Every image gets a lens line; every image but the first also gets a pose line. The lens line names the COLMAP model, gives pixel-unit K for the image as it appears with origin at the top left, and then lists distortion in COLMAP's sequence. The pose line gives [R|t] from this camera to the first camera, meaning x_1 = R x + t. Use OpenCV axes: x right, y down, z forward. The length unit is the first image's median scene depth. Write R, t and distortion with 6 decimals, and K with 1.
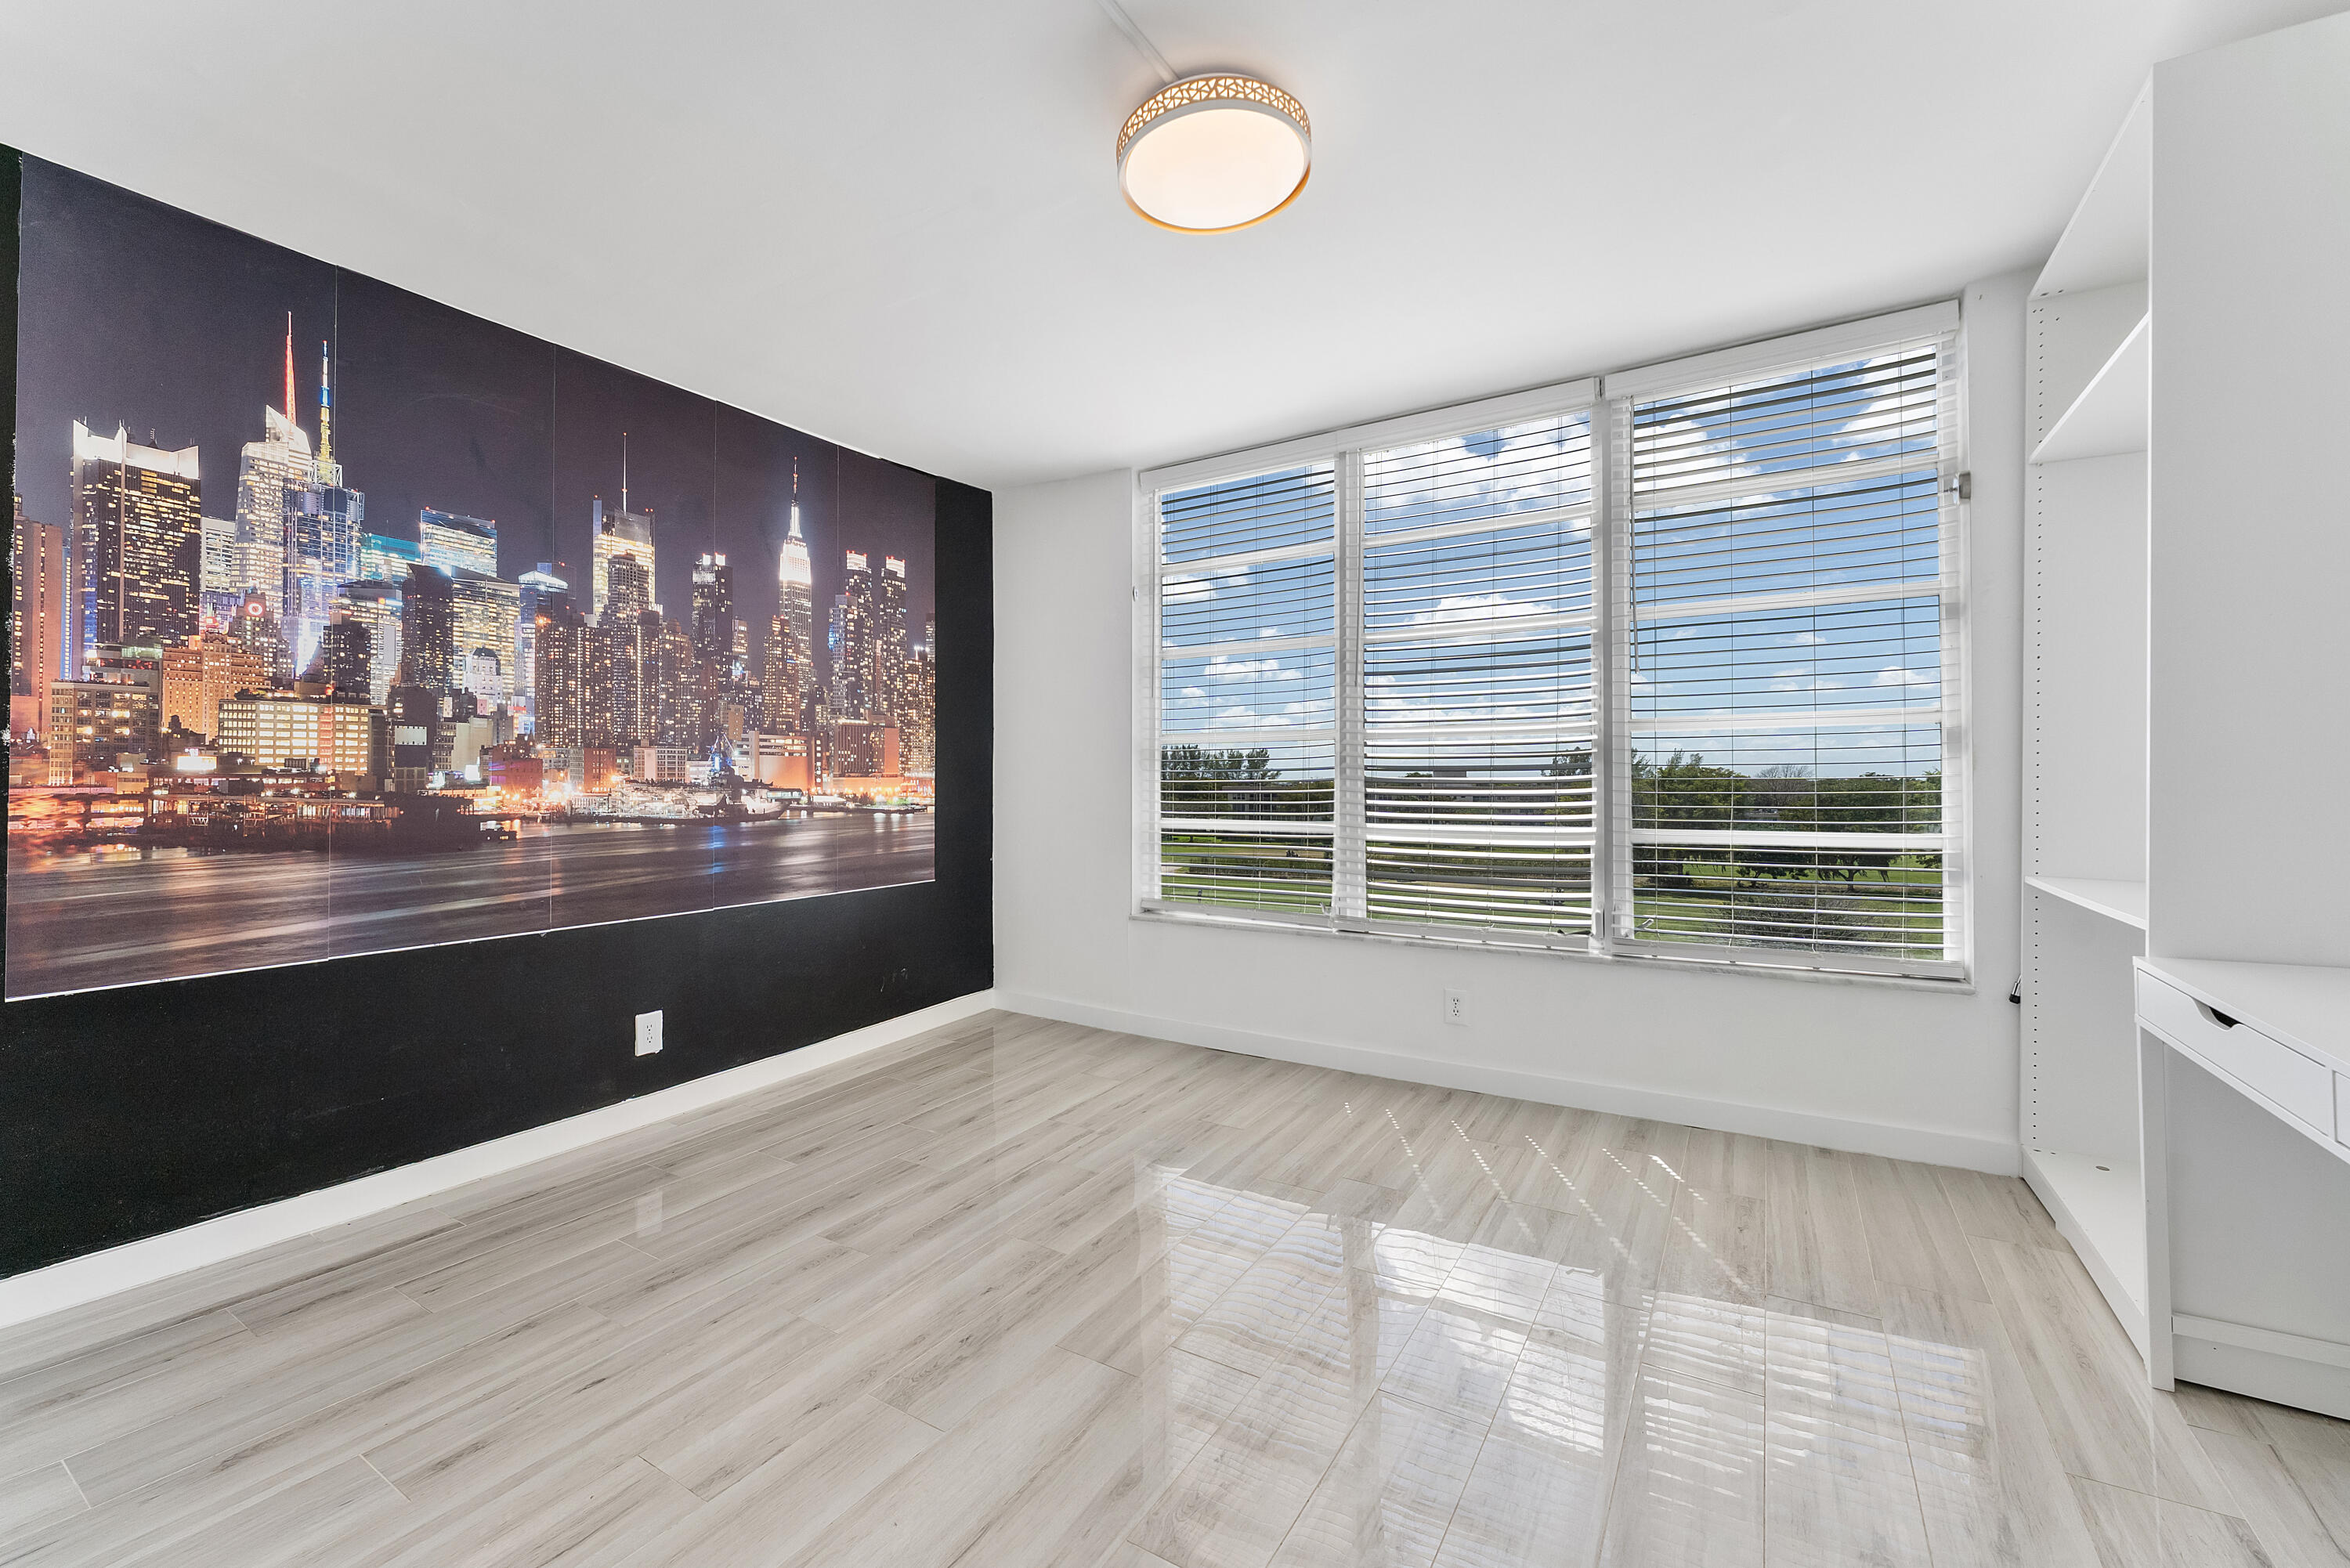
lens RADIAL K [[965.1, 0, 1172.5], [0, 965.1, 785.8], [0, 0, 1]] dist [0.001294, -0.004122]
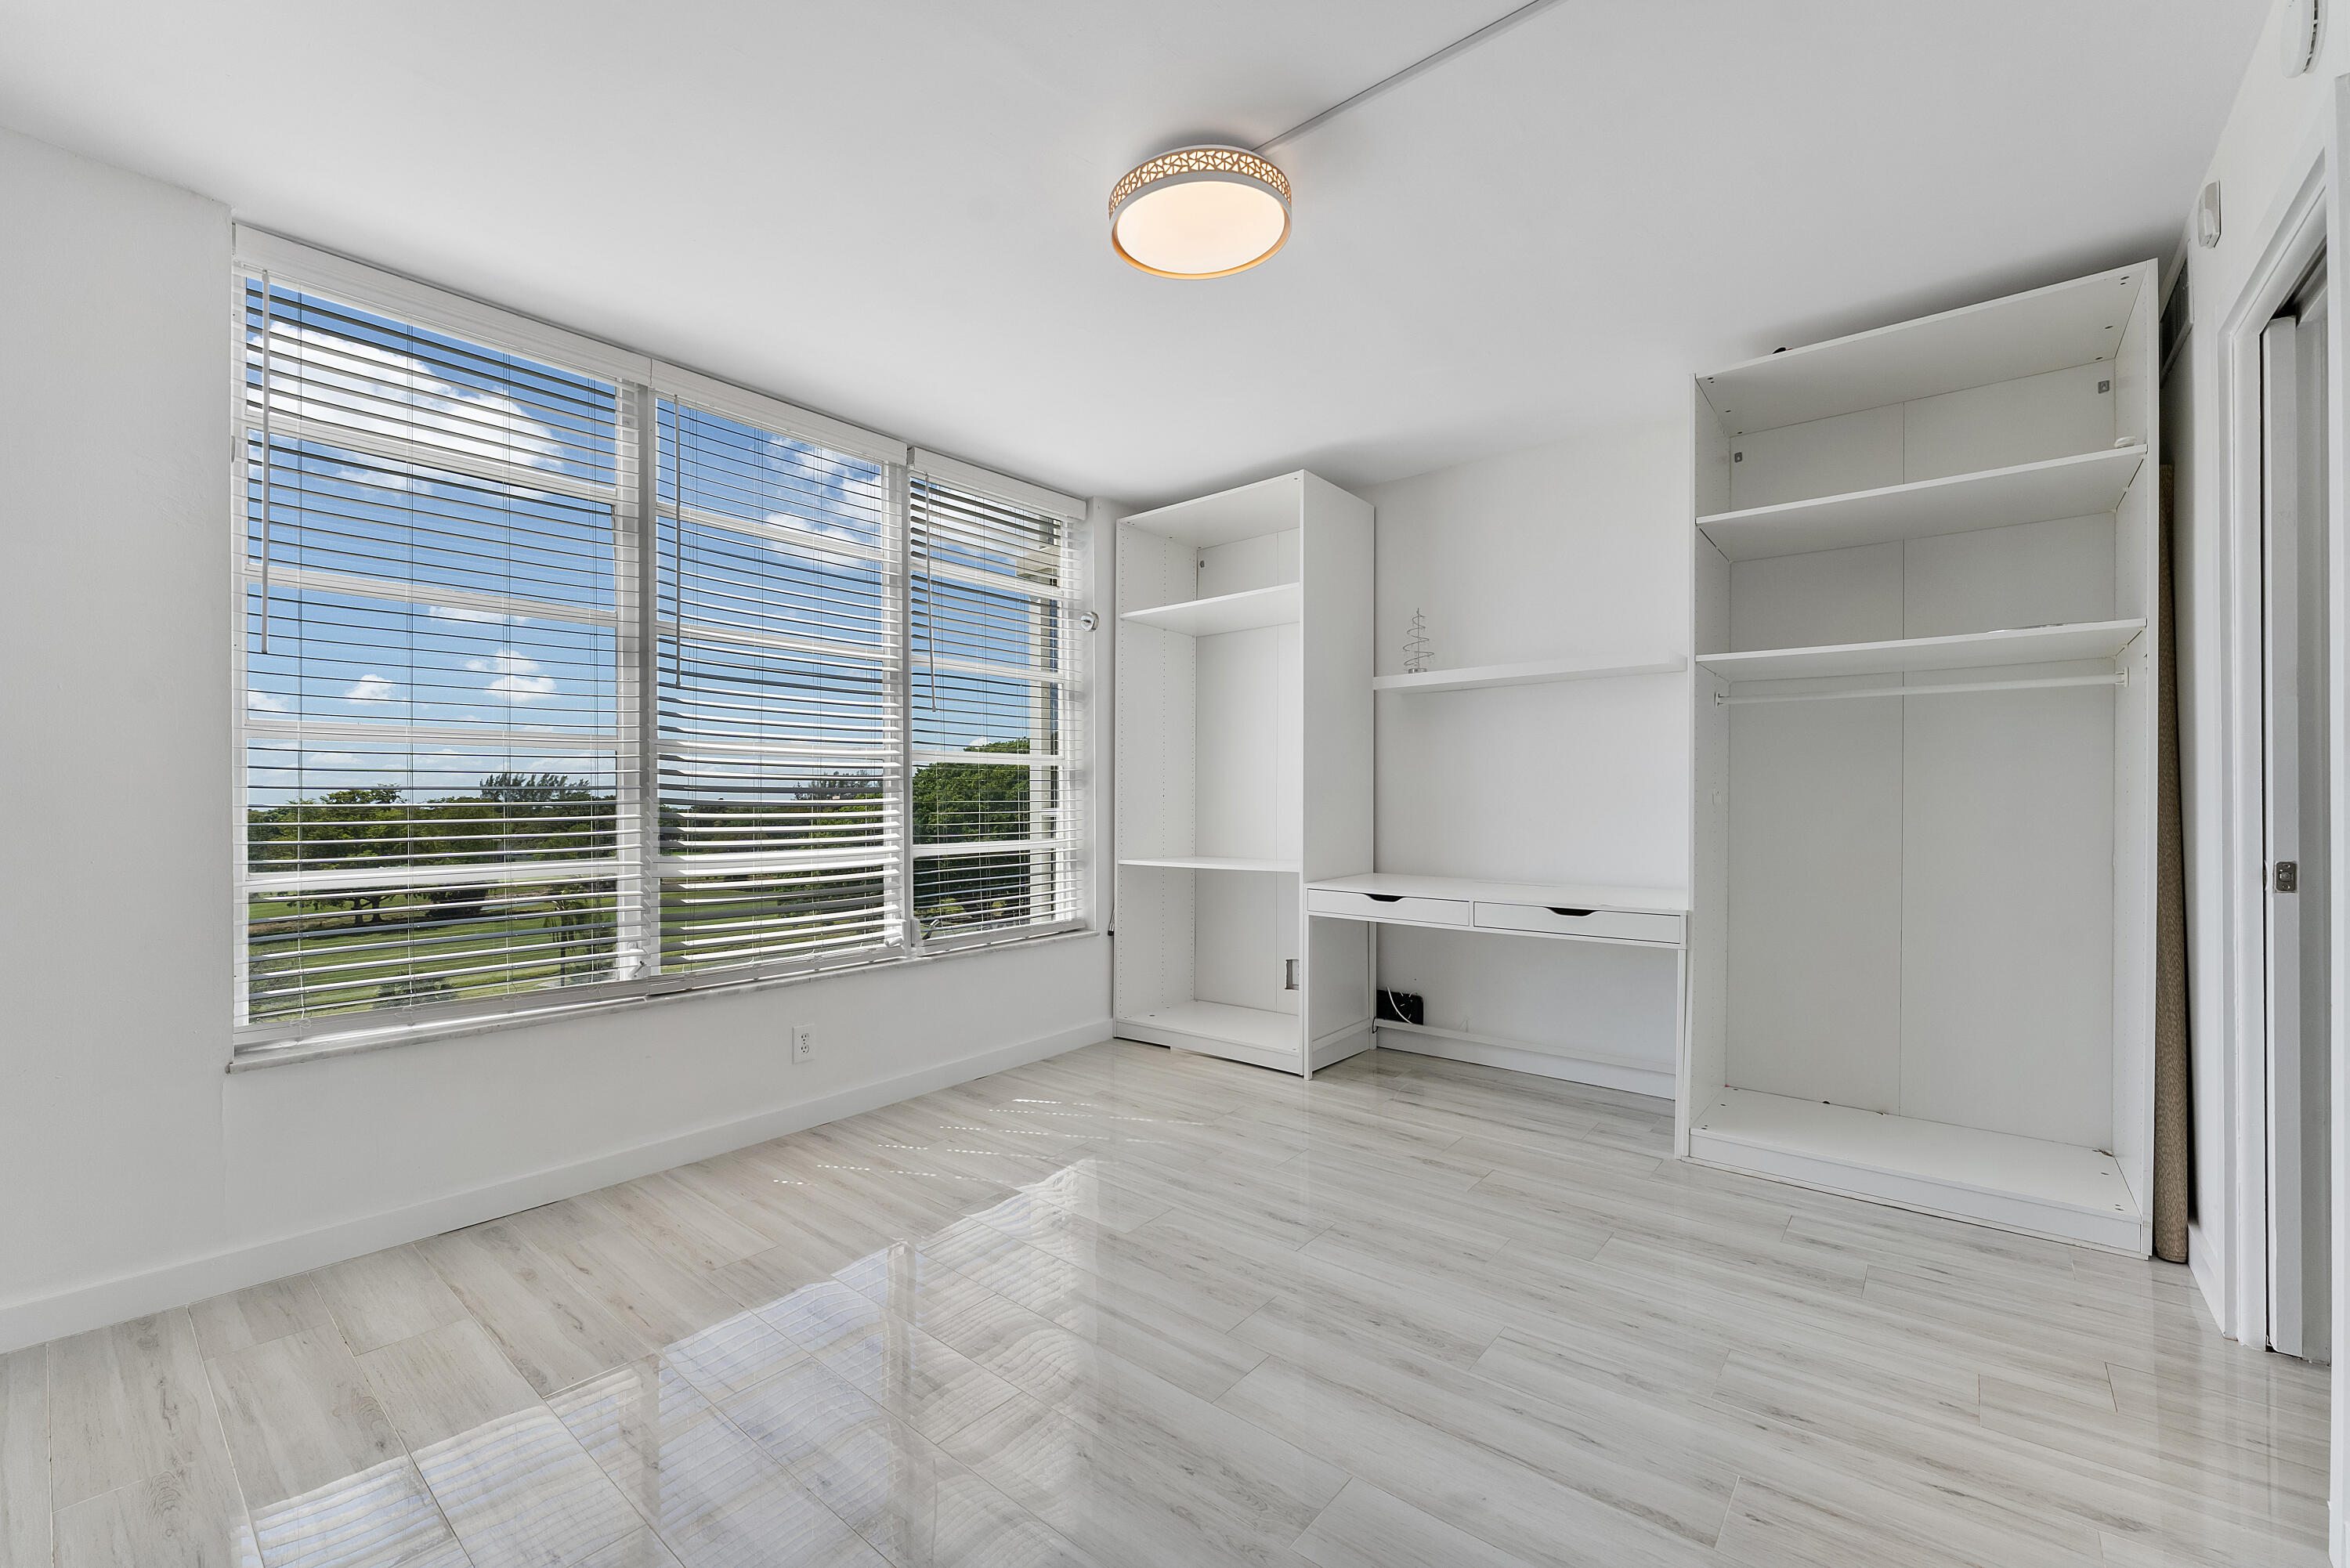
lens RADIAL K [[965.1, 0, 1154.3], [0, 965.1, 821.5], [0, 0, 1]] dist [0.001294, -0.004122]
pose [[0.131106, -0.013664, 0.991274, -0.609140], [0.012478, 0.999849, 0.012132, 0.005367], [-0.991290, 0.010778, 0.131256, 0.545663]]
